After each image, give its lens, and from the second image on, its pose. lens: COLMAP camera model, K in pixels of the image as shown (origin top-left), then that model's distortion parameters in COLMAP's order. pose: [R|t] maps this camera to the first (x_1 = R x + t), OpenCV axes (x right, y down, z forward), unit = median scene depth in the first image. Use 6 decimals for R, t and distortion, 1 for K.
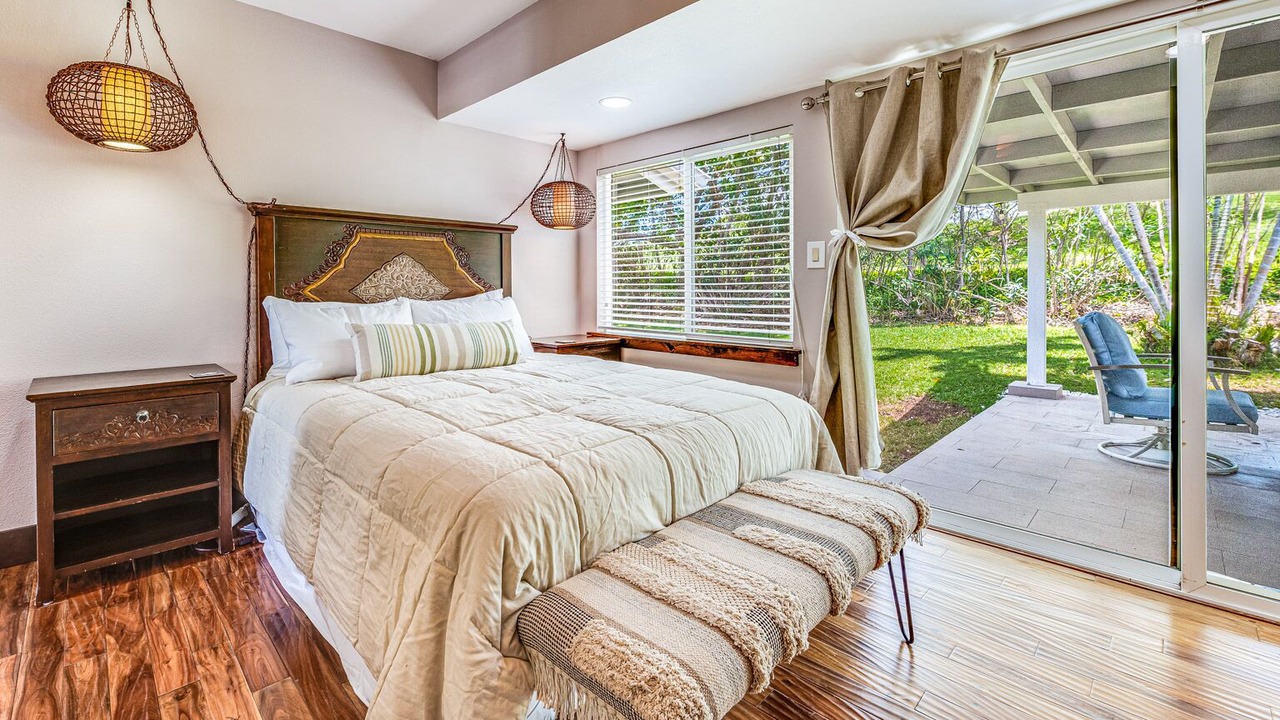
lens RADIAL K [[559.3, 0, 642.1], [0, 559.3, 345.6], [0, 0, 1]] dist [0.000175, 0.000011]
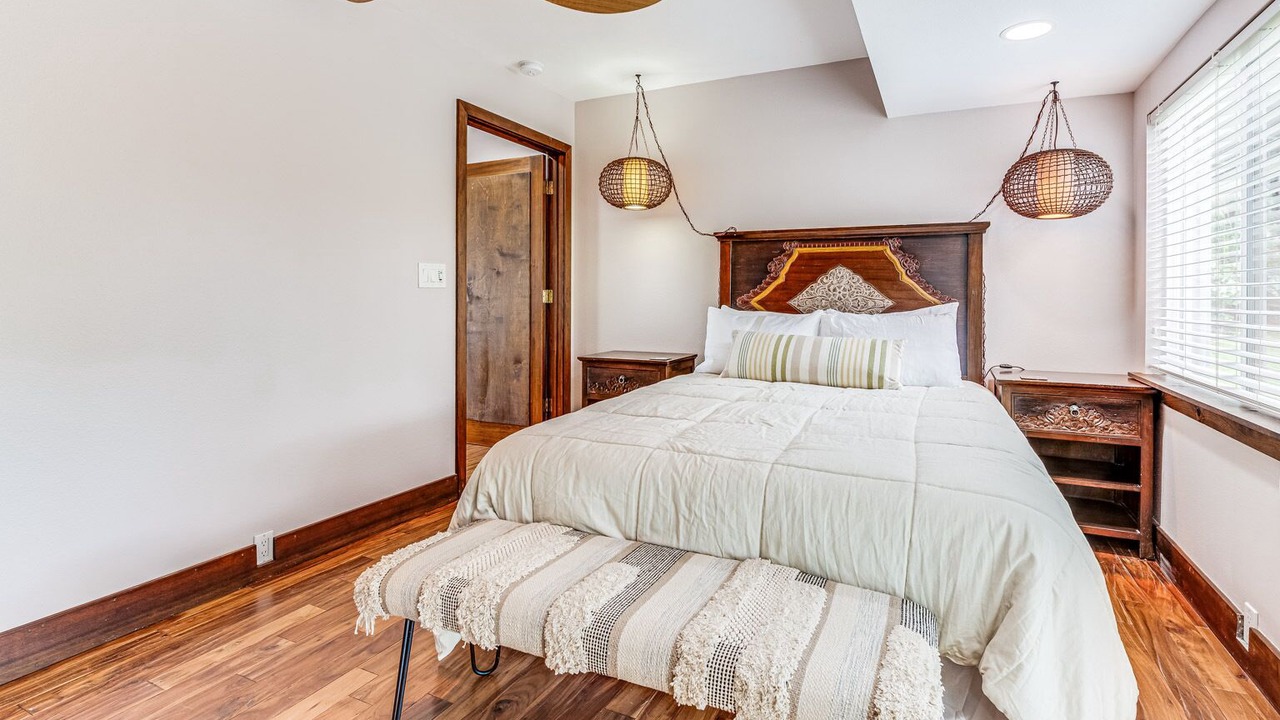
lens RADIAL K [[618.1, 0, 640.0], [0, 618.1, 360.0], [0, 0, 1]] dist [0.000823, 0.000207]
pose [[0.316601, 0.096929, -0.943593, 0.552940], [-0.109150, 0.991880, 0.065267, -0.033247], [0.942258, 0.082330, 0.324610, 0.347696]]
